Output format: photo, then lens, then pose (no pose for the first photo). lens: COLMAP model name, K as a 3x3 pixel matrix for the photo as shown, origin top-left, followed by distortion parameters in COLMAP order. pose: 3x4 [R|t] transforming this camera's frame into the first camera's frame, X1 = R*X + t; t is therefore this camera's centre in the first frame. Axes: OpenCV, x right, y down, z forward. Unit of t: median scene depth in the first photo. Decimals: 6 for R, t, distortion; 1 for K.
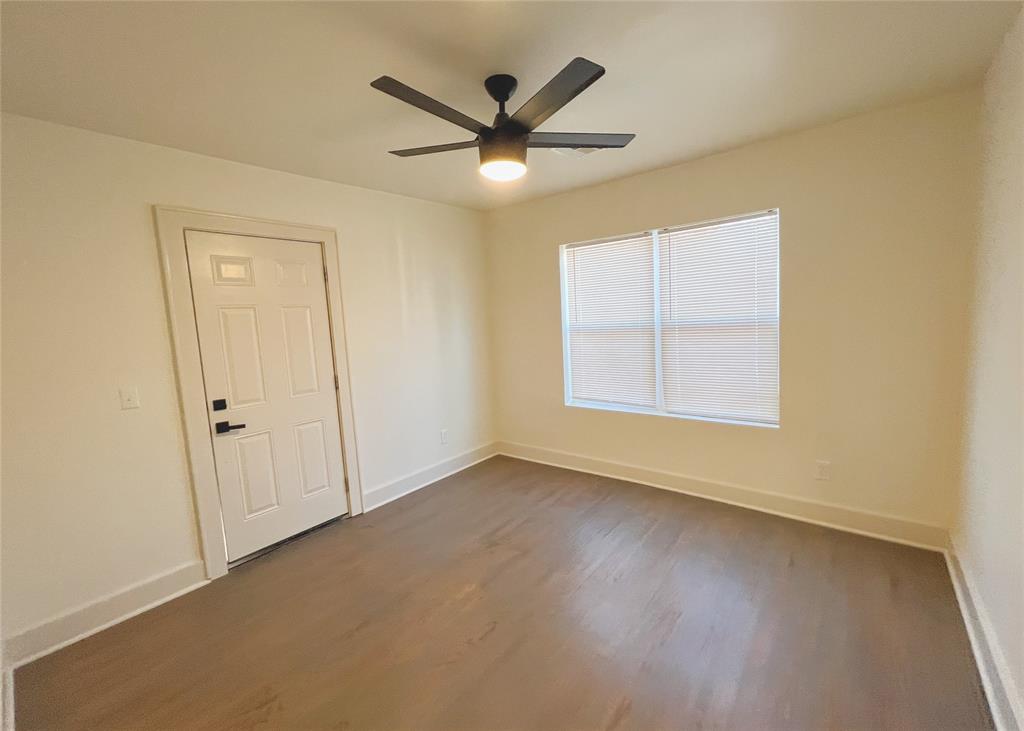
lens RADIAL K [[423.5, 0, 504.4], [0, 423.5, 360.8], [0, 0, 1]] dist [-0.000275, -0.000777]
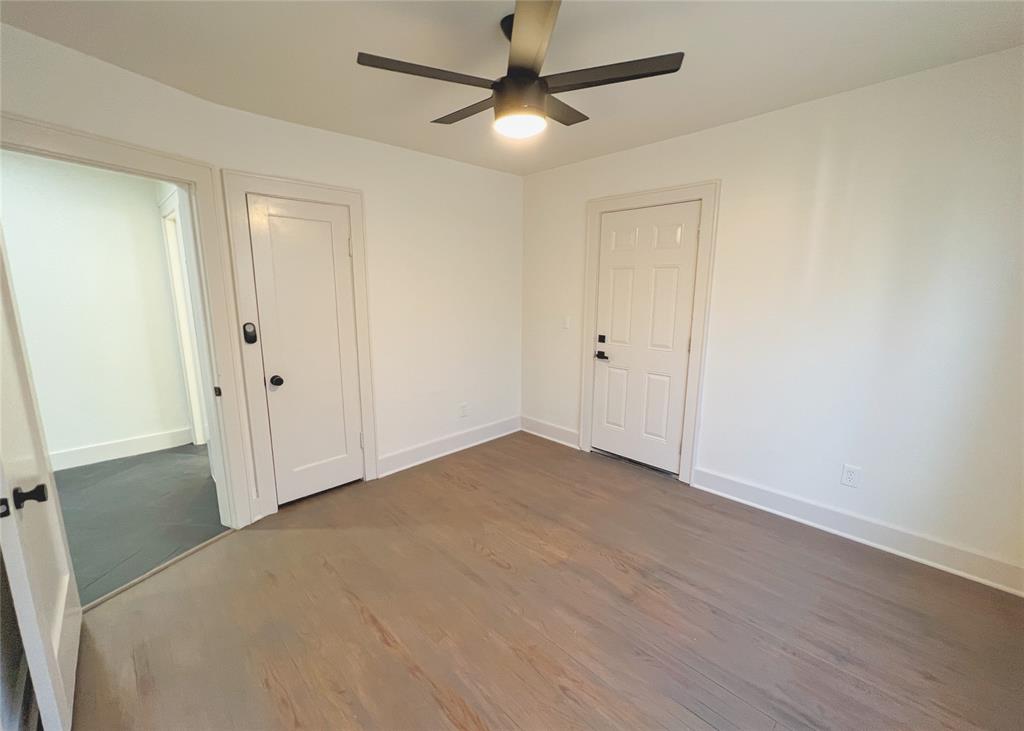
lens RADIAL K [[415.8, 0, 511.2], [0, 415.8, 360.8], [0, 0, 1]] dist [0.000931, 0.000095]
pose [[-0.096307, 0.230967, -0.968183, 0.593822], [-0.100496, 0.965478, 0.240318, -0.106532], [0.990265, 0.120443, -0.069771, 0.672004]]
